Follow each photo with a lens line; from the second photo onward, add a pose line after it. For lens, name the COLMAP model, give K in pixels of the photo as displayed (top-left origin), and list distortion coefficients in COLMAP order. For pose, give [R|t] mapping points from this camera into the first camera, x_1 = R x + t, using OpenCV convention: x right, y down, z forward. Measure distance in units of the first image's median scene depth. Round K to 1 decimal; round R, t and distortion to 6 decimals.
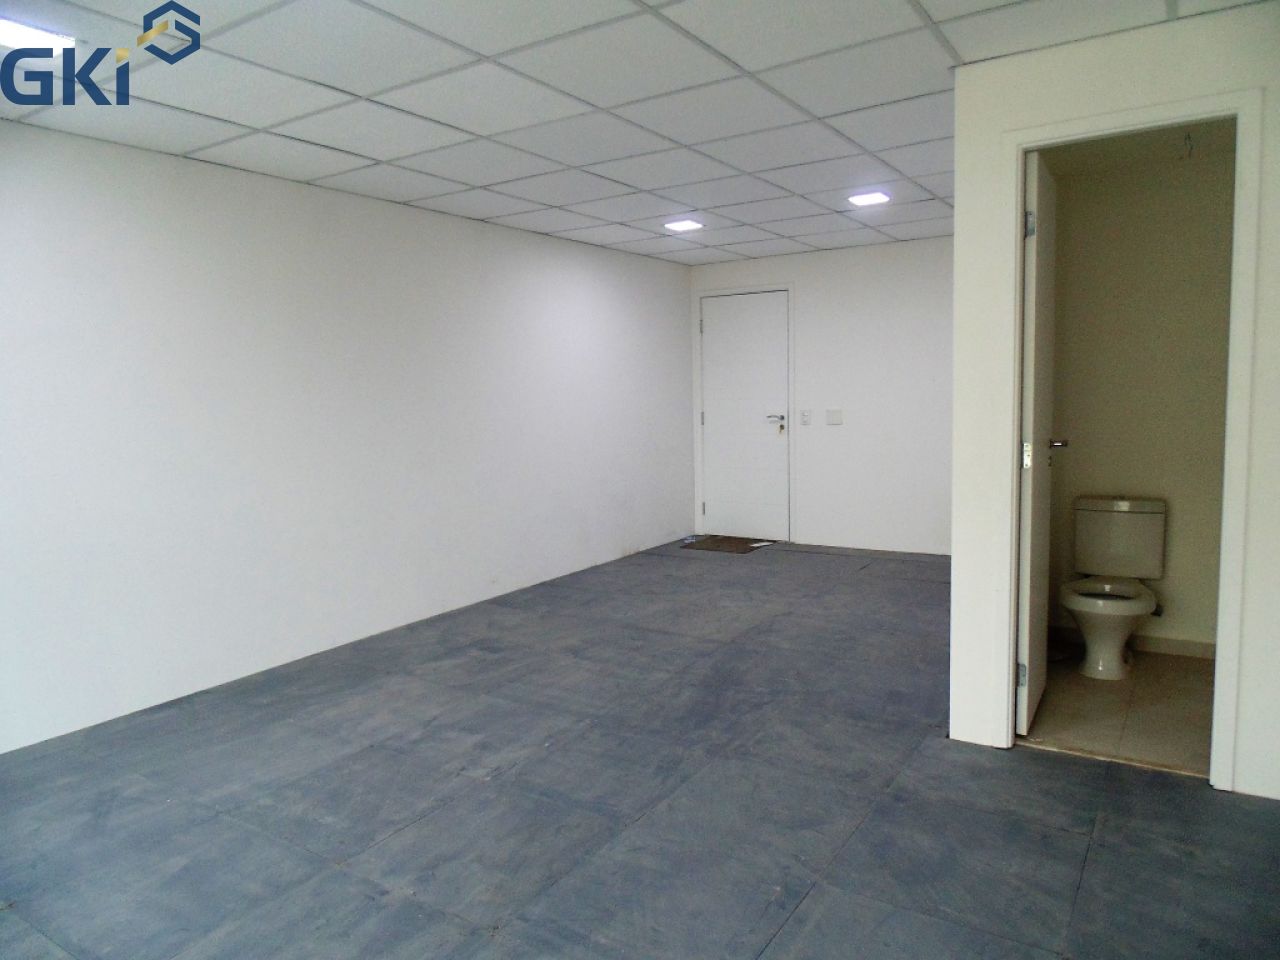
lens RADIAL K [[853.9, 0, 651.2], [0, 853.9, 479.0], [0, 0, 1]] dist [-0.015882, 0.001828]
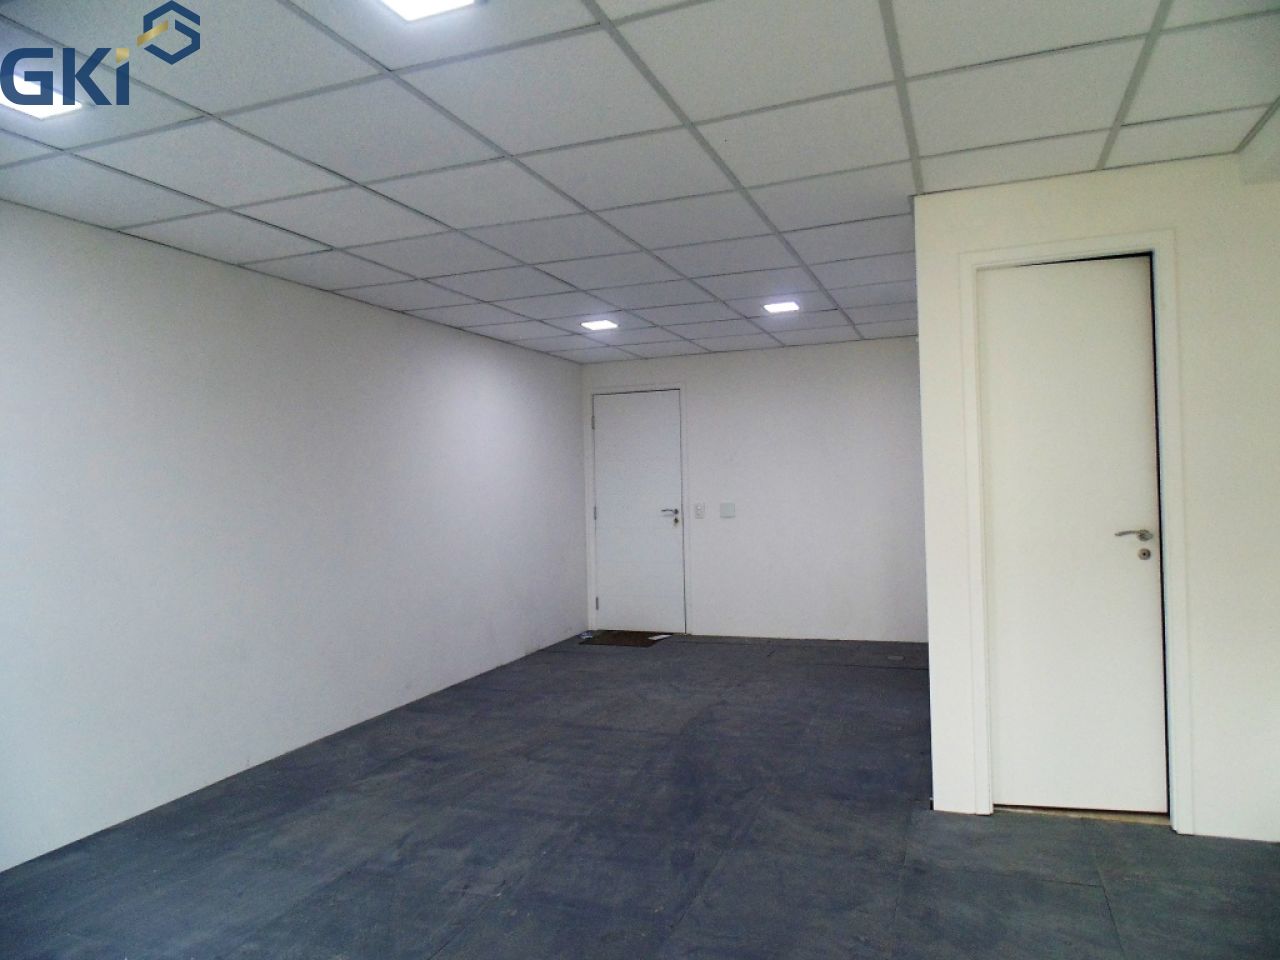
lens RADIAL K [[853.9, 0, 651.1], [0, 853.9, 481.0], [0, 0, 1]] dist [-0.015882, 0.001828]
pose [[0.977368, -0.001598, 0.211538, -0.191412], [0.025409, 0.993619, -0.109893, 0.008071], [-0.210012, 0.112781, 0.971172, 0.010464]]
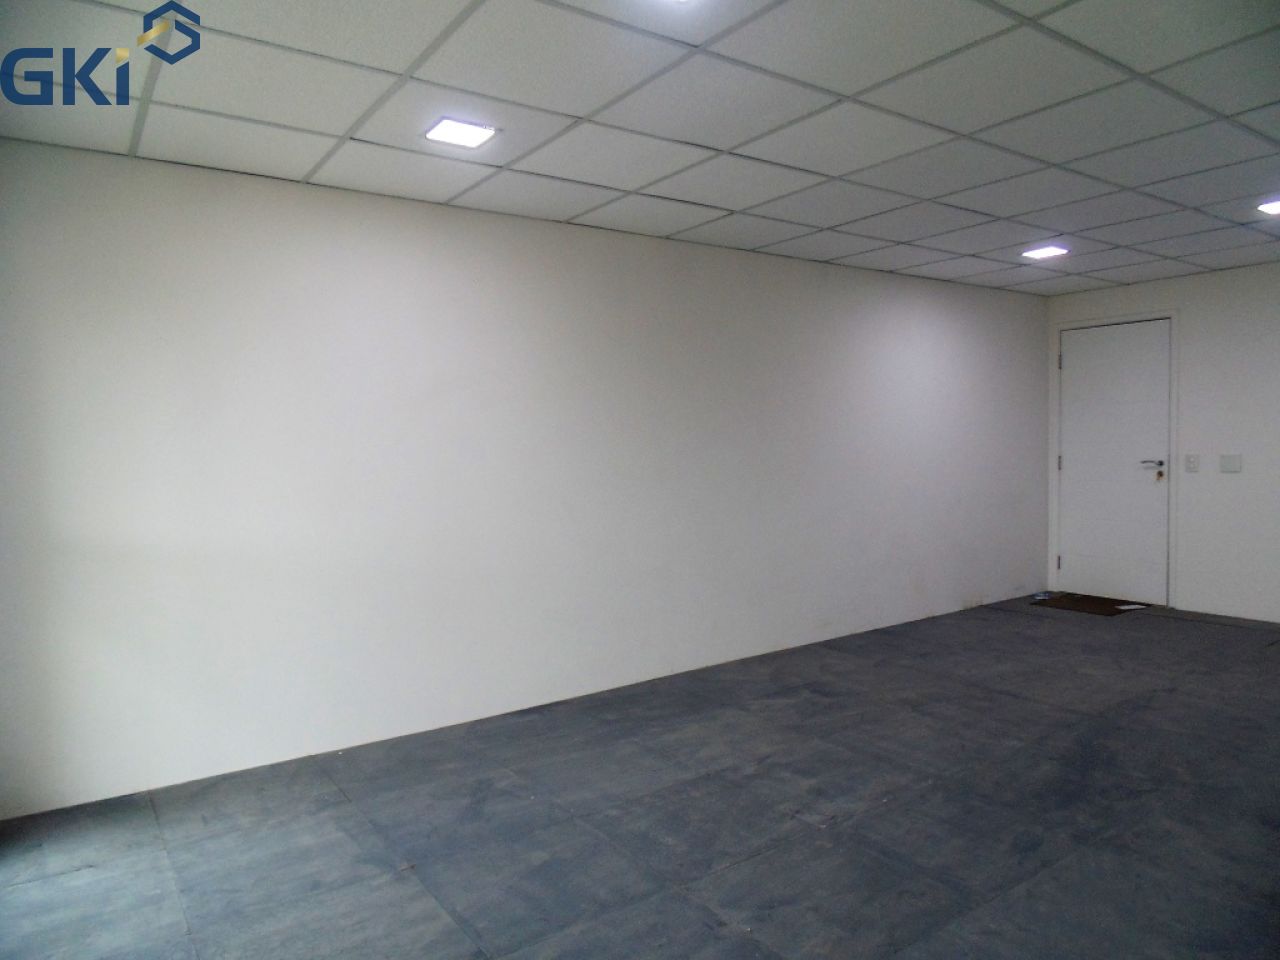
lens RADIAL K [[853.9, 0, 647.7], [0, 853.9, 479.2], [0, 0, 1]] dist [-0.015882, 0.001828]
pose [[0.928398, 0.022328, -0.370916, -0.022912], [-0.040877, 0.998272, -0.042222, 0.005455], [0.369332, 0.054361, 0.927706, 0.004381]]
